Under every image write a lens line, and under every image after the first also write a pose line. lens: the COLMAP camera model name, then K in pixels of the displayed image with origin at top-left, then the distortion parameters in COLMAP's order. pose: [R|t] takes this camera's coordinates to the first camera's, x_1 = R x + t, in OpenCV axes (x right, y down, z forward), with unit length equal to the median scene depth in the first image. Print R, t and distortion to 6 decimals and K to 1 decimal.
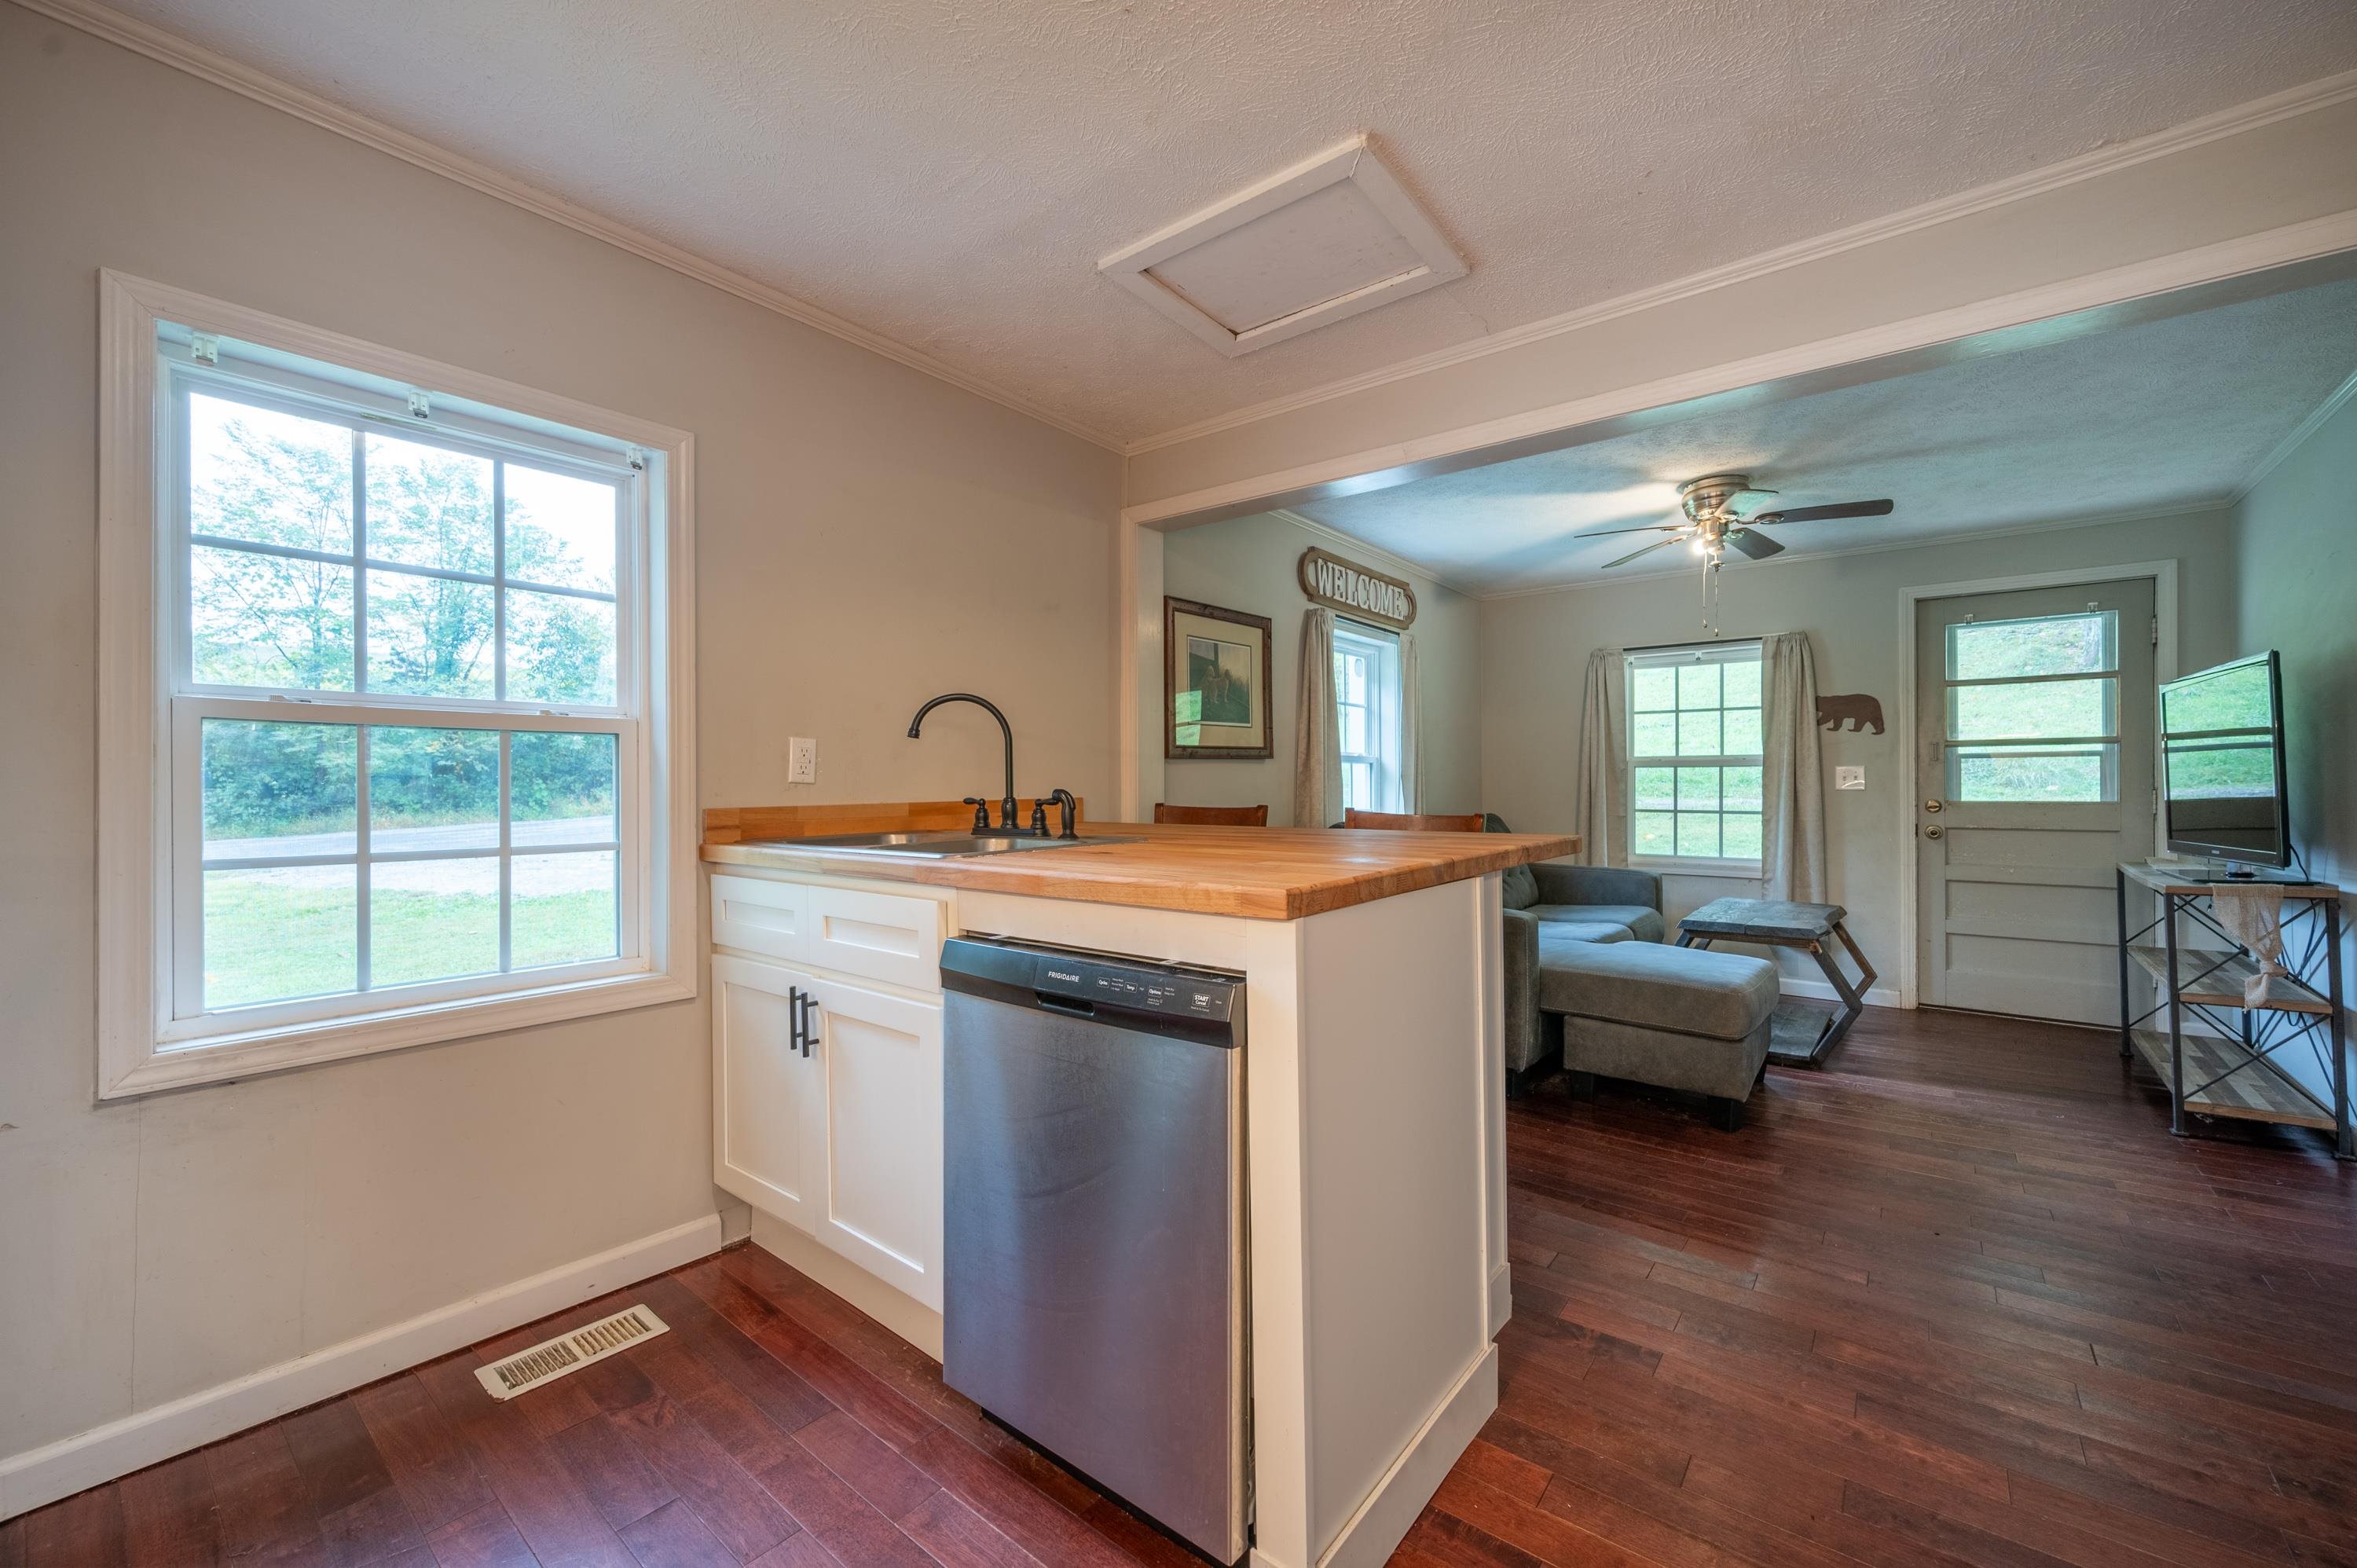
lens RADIAL K [[924.7, 0, 1178.2], [0, 924.7, 784.1], [0, 0, 1]] dist [-0.001937, 0.000291]
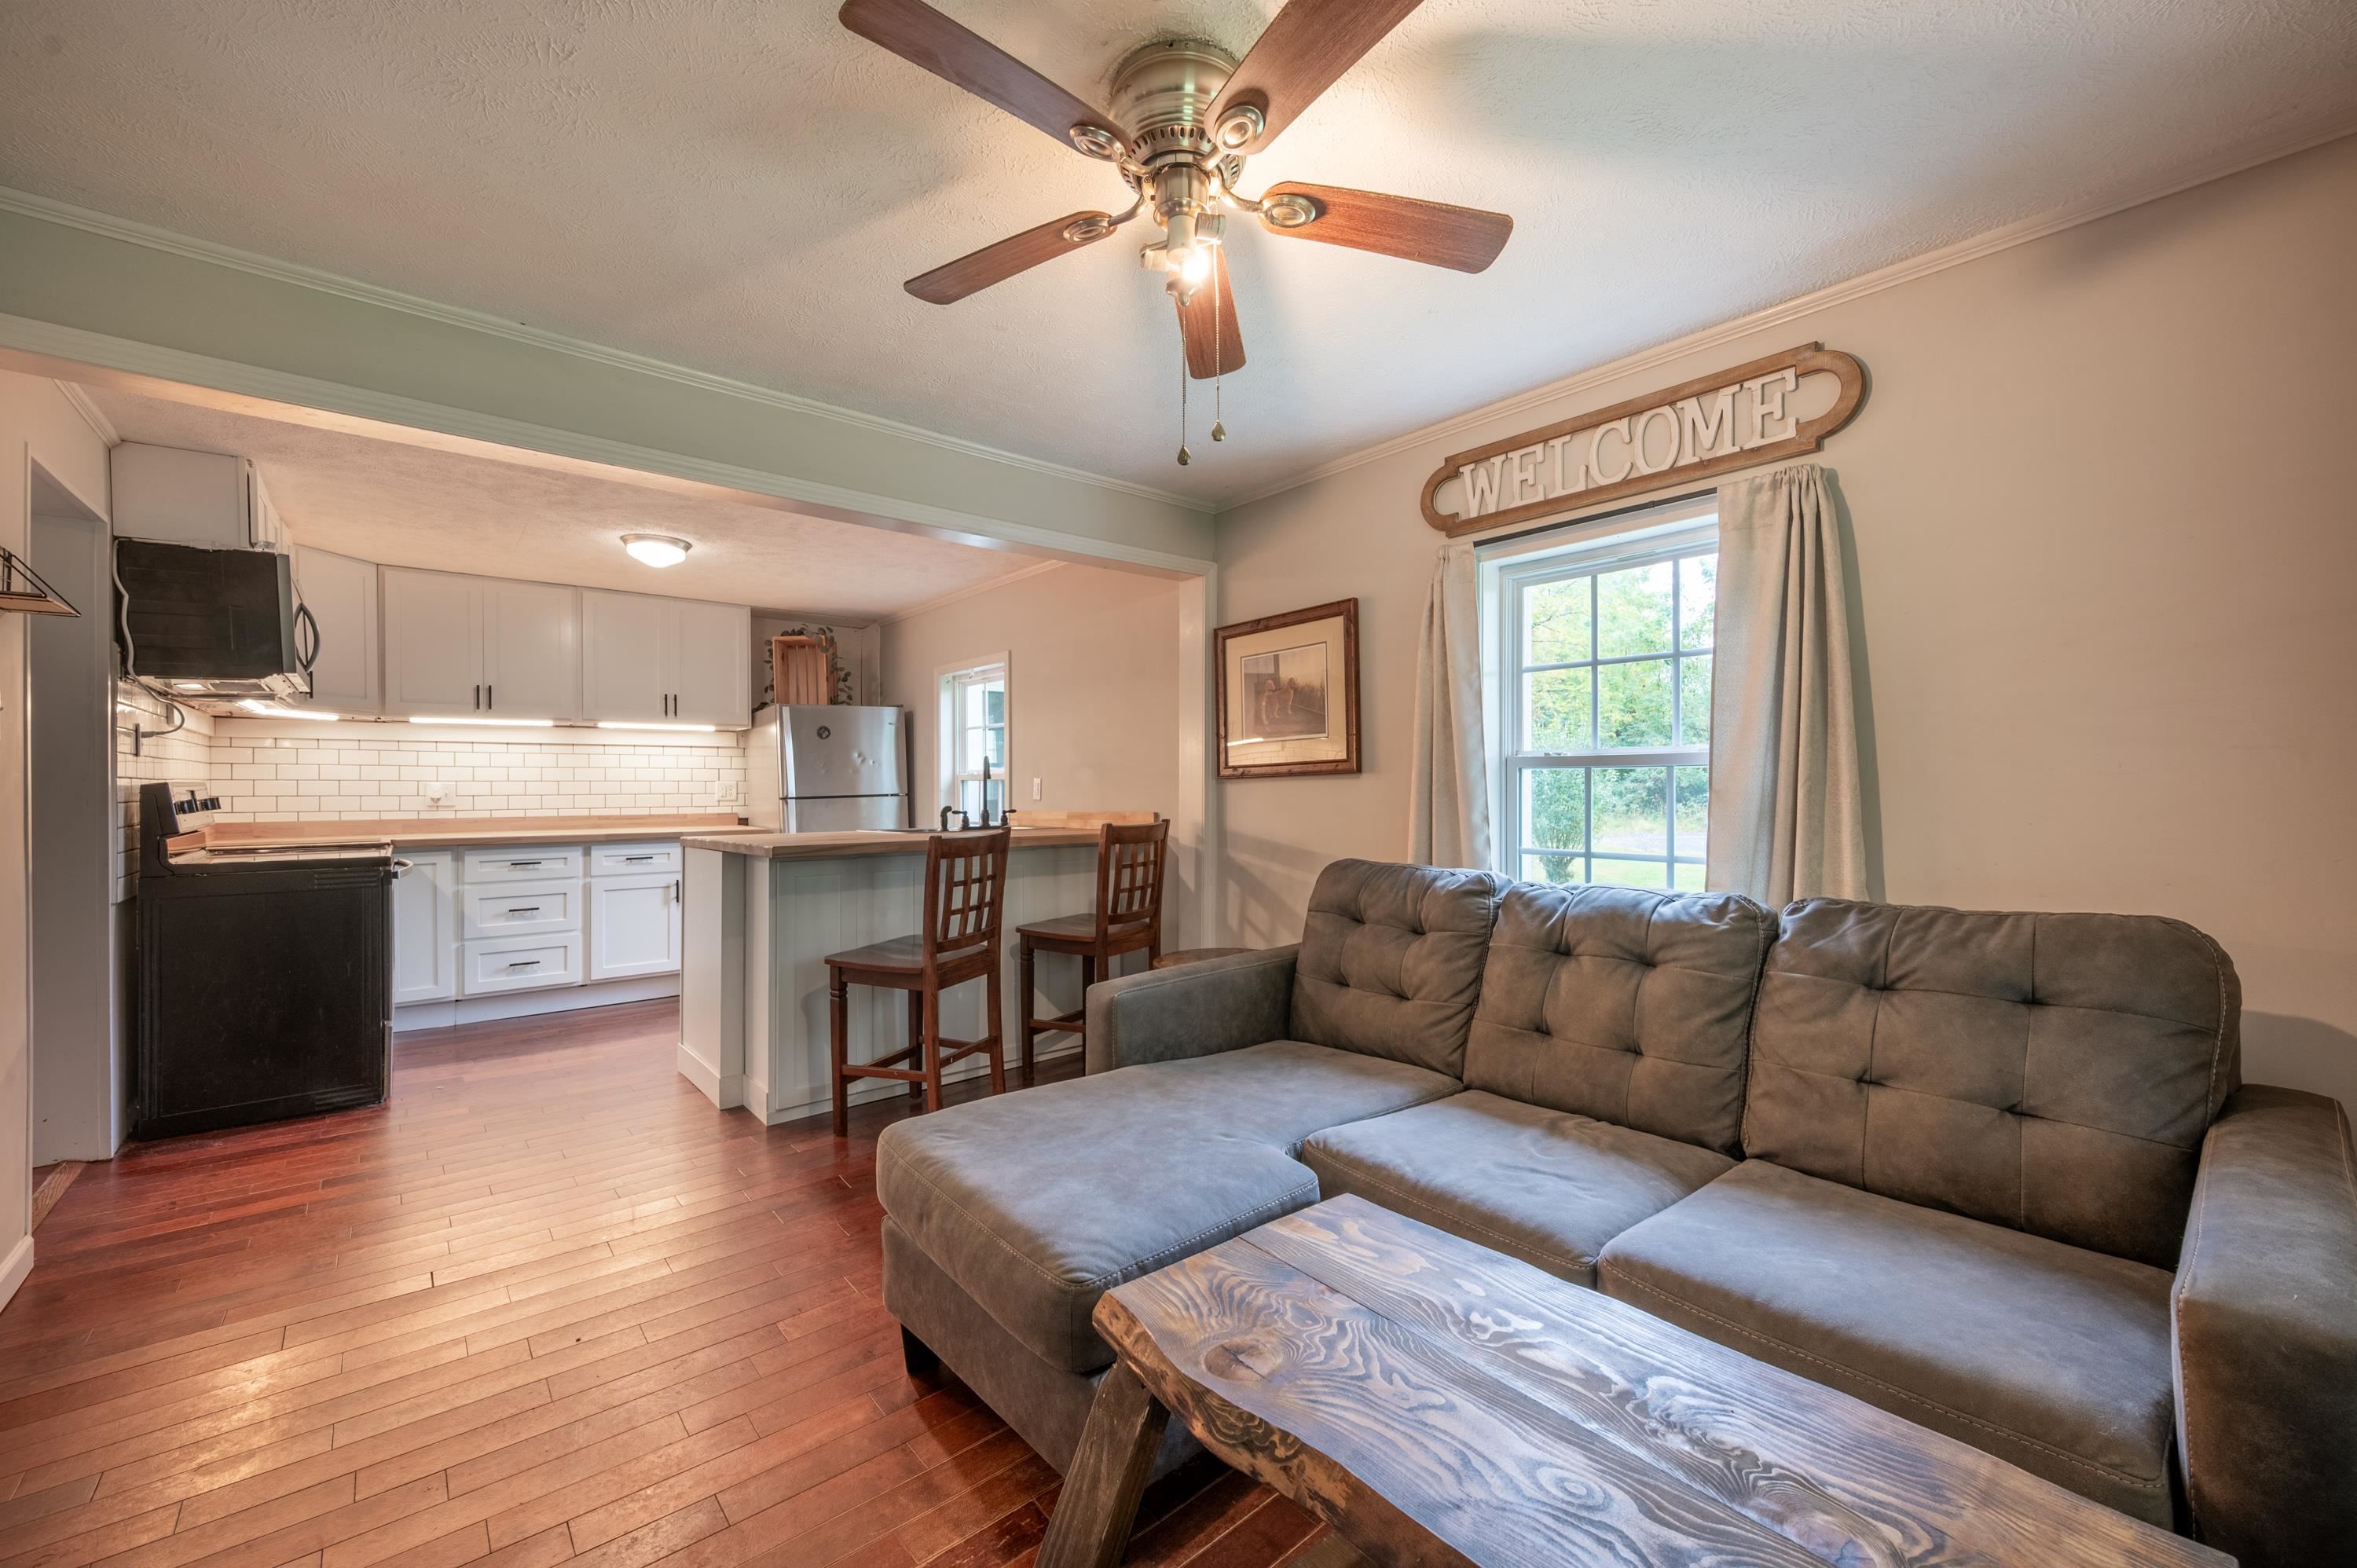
lens RADIAL K [[924.7, 0, 1183.3], [0, 924.7, 784.5], [0, 0, 1]] dist [-0.001937, 0.000291]
pose [[-0.175950, -0.001540, -0.984398, 0.985198], [0.007073, 0.999971, -0.002828, -0.017562], [0.984374, -0.007460, -0.175934, 1.072983]]
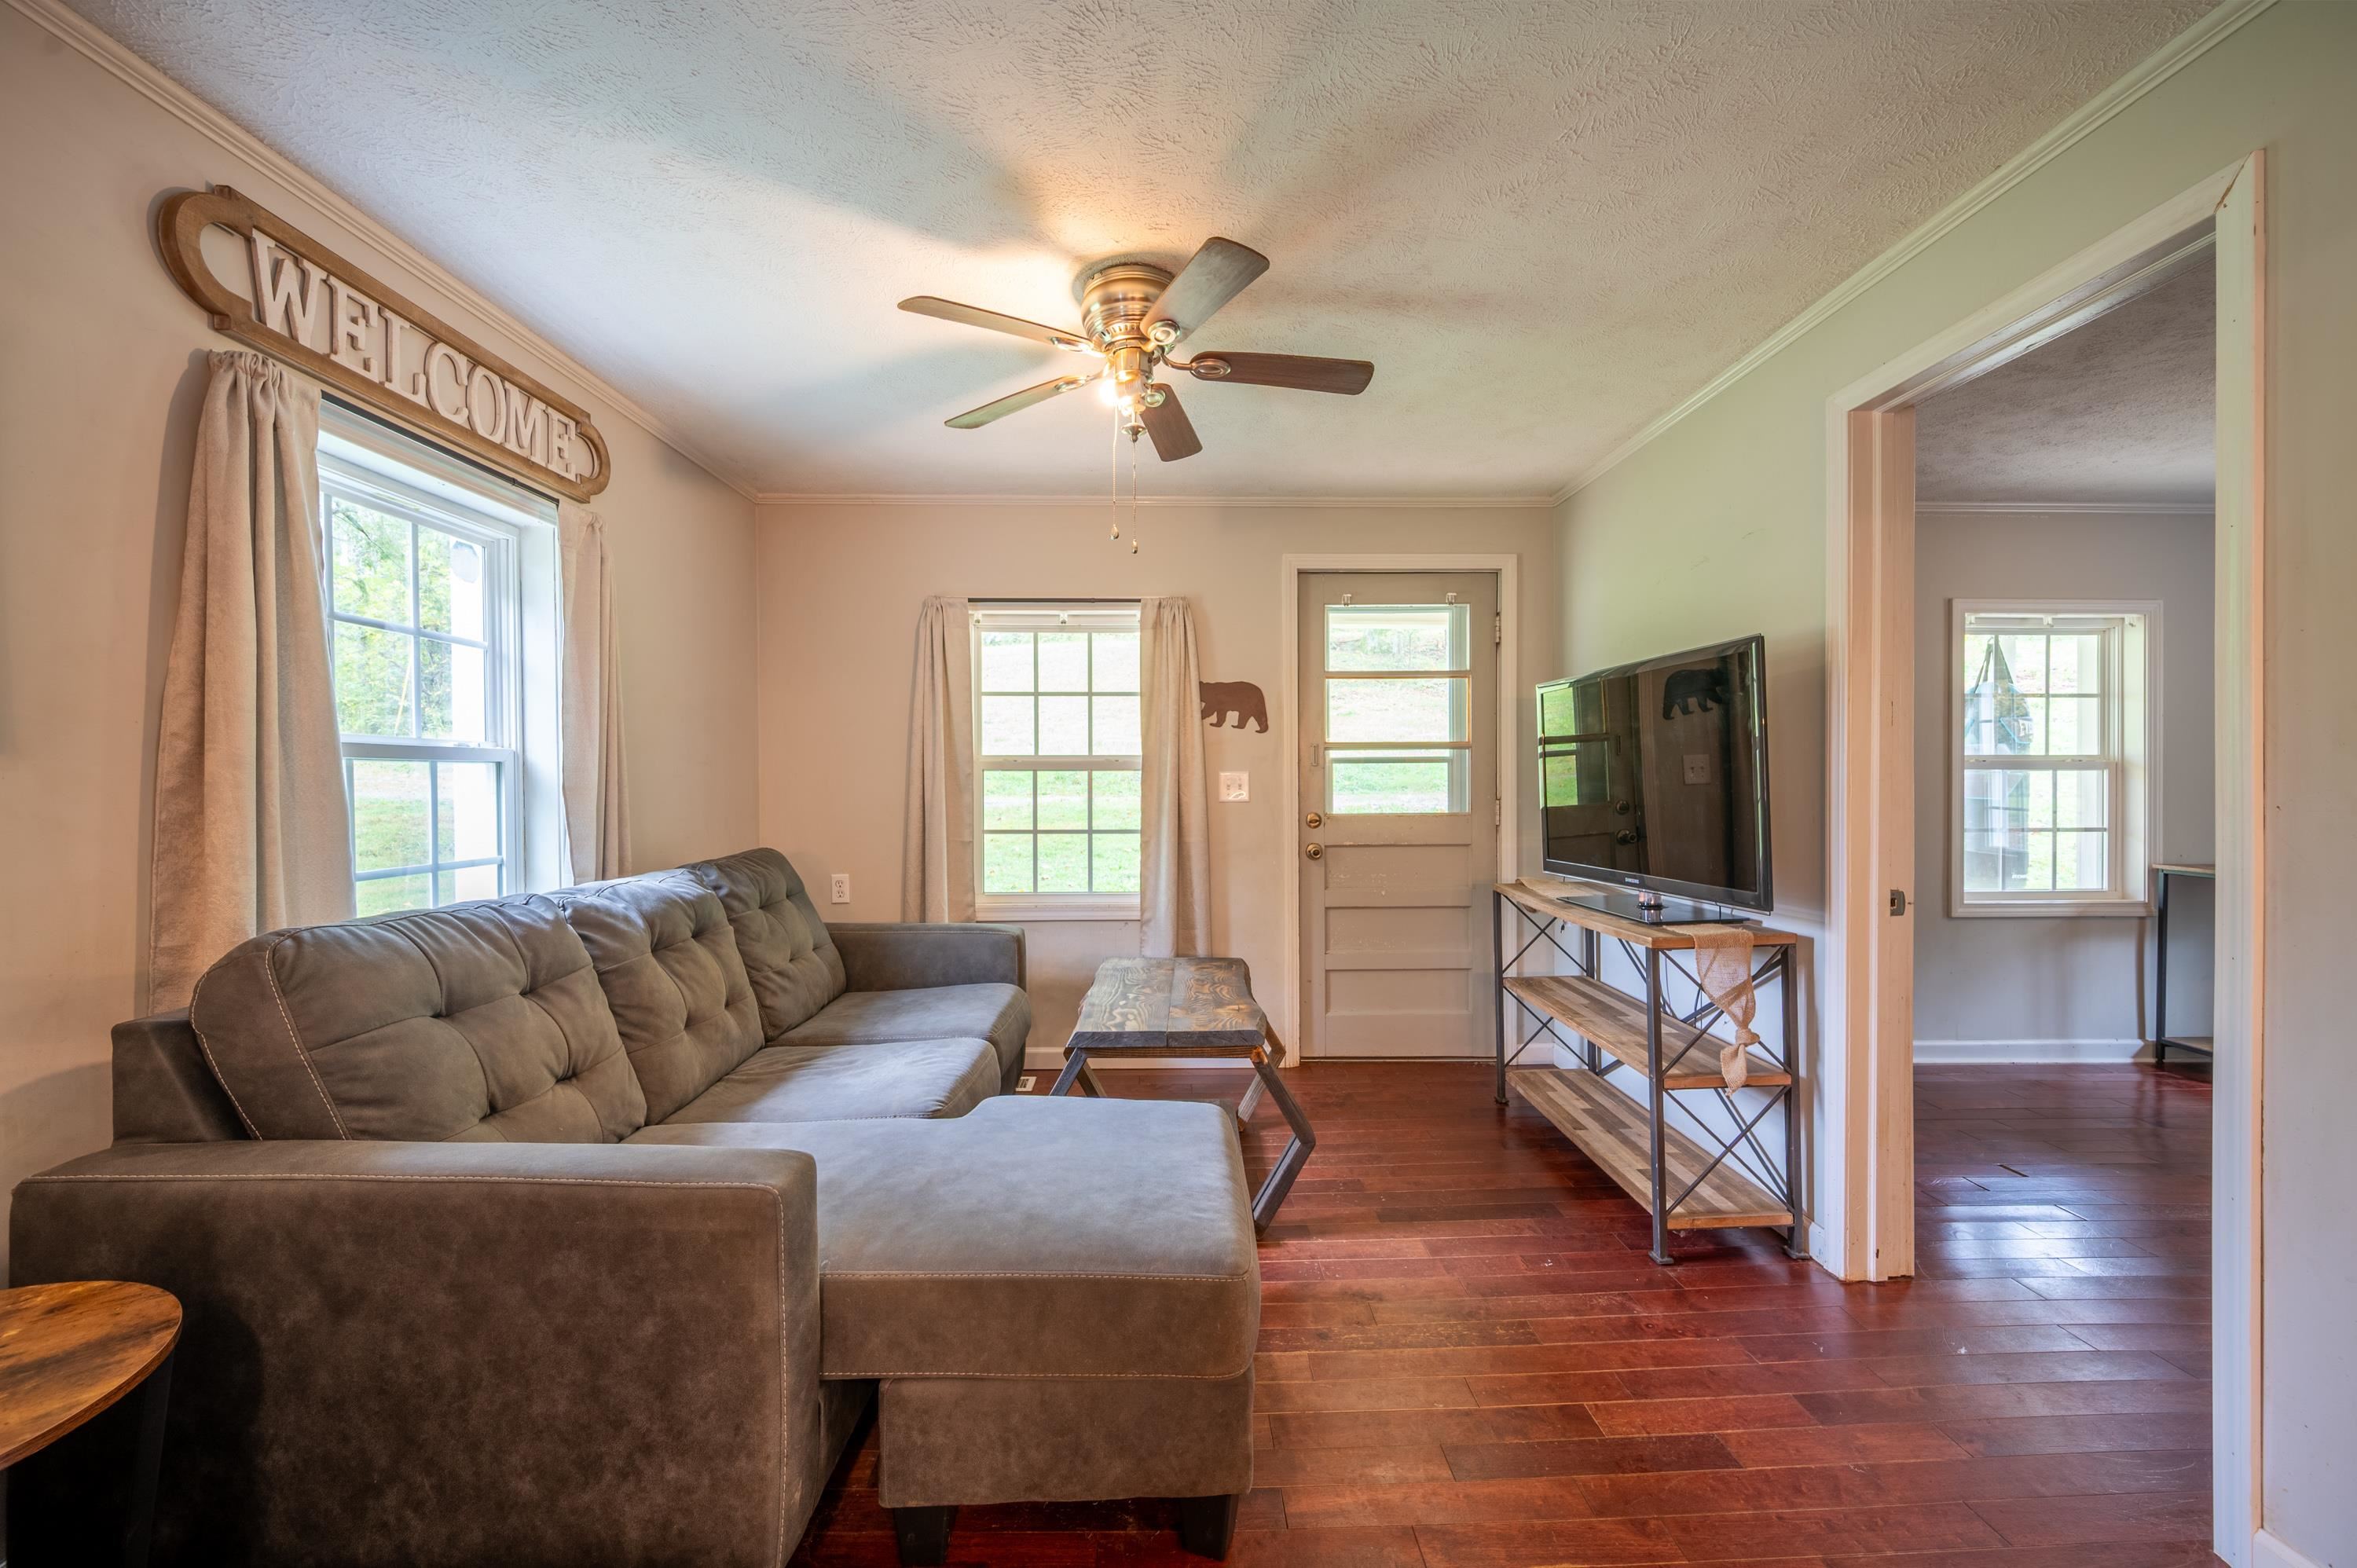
lens RADIAL K [[924.7, 0, 1186.2], [0, 924.7, 784.2], [0, 0, 1]] dist [-0.001937, 0.000291]
pose [[0.761946, -0.007480, 0.647597, 0.228969], [0.002948, 0.999963, 0.008082, -0.019131], [-0.647633, -0.004249, 0.761940, 0.534046]]
